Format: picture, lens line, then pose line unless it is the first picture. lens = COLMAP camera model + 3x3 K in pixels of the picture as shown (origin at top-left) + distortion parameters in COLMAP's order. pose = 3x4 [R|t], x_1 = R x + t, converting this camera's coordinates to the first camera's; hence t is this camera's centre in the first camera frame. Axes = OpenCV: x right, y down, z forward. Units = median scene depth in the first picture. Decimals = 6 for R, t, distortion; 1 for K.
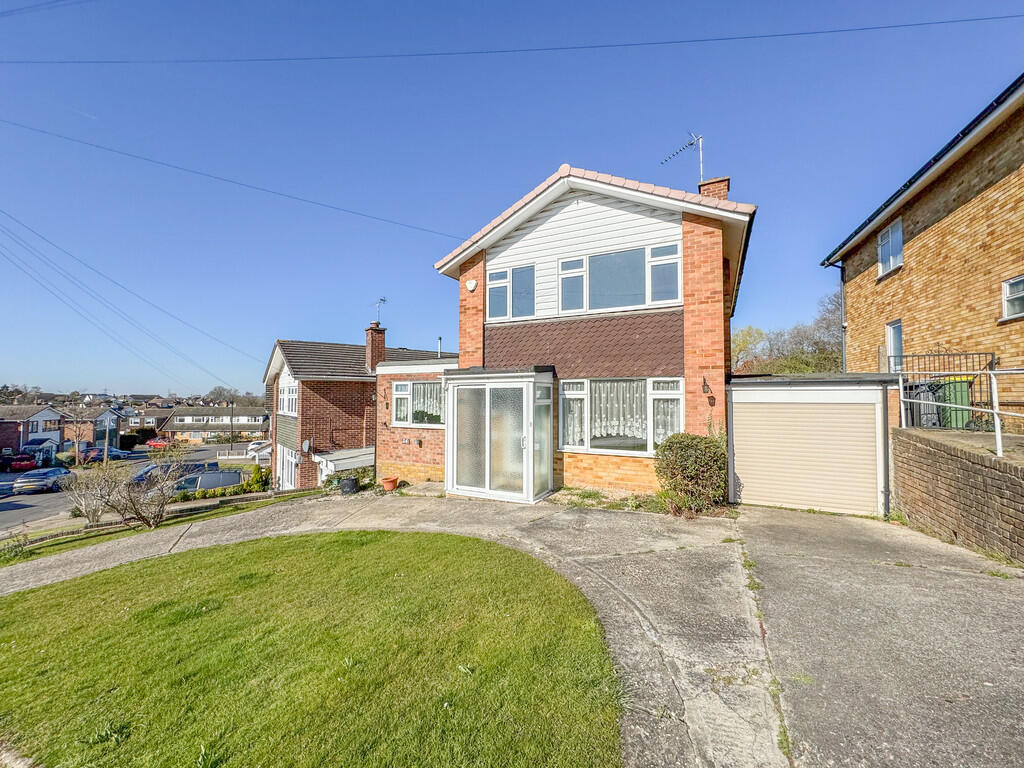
lens RADIAL K [[410.6, 0, 510.7], [0, 410.6, 383.1], [0, 0, 1]] dist [-0.006014, 0.001464]
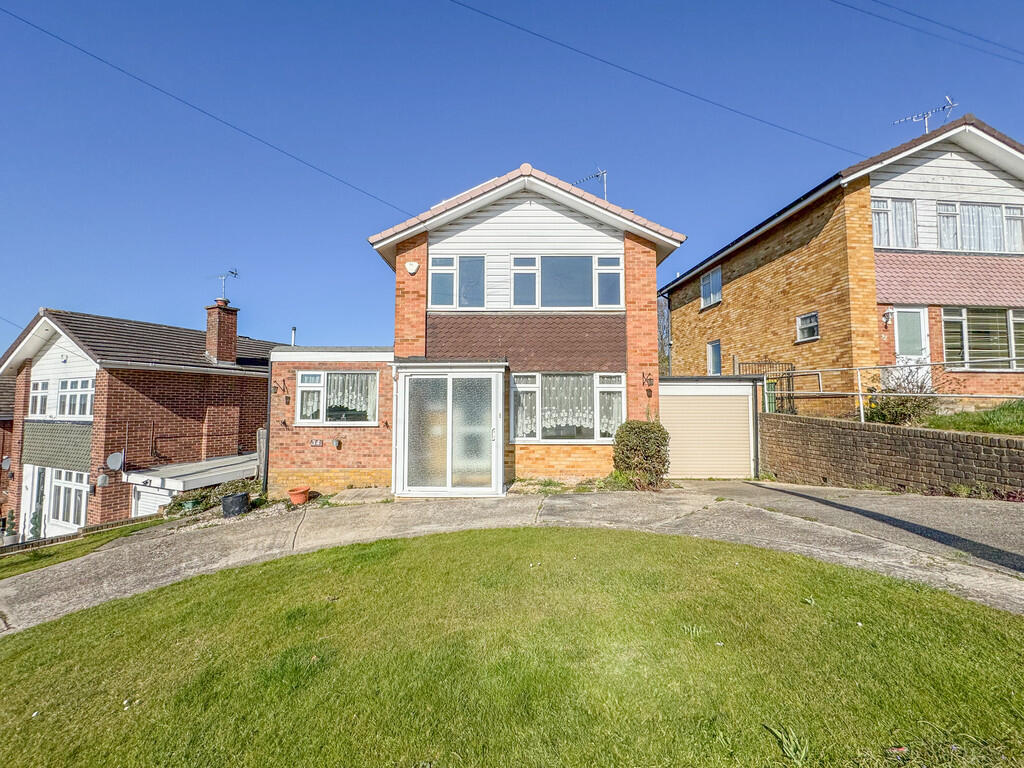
lens RADIAL K [[410.6, 0, 510.2], [0, 410.6, 383.2], [0, 0, 1]] dist [-0.006014, 0.001464]
pose [[0.894243, 0.025931, 0.446831, -0.340080], [-0.015171, 0.999503, -0.027643, 0.046054], [-0.447325, 0.017940, 0.894191, 0.102287]]
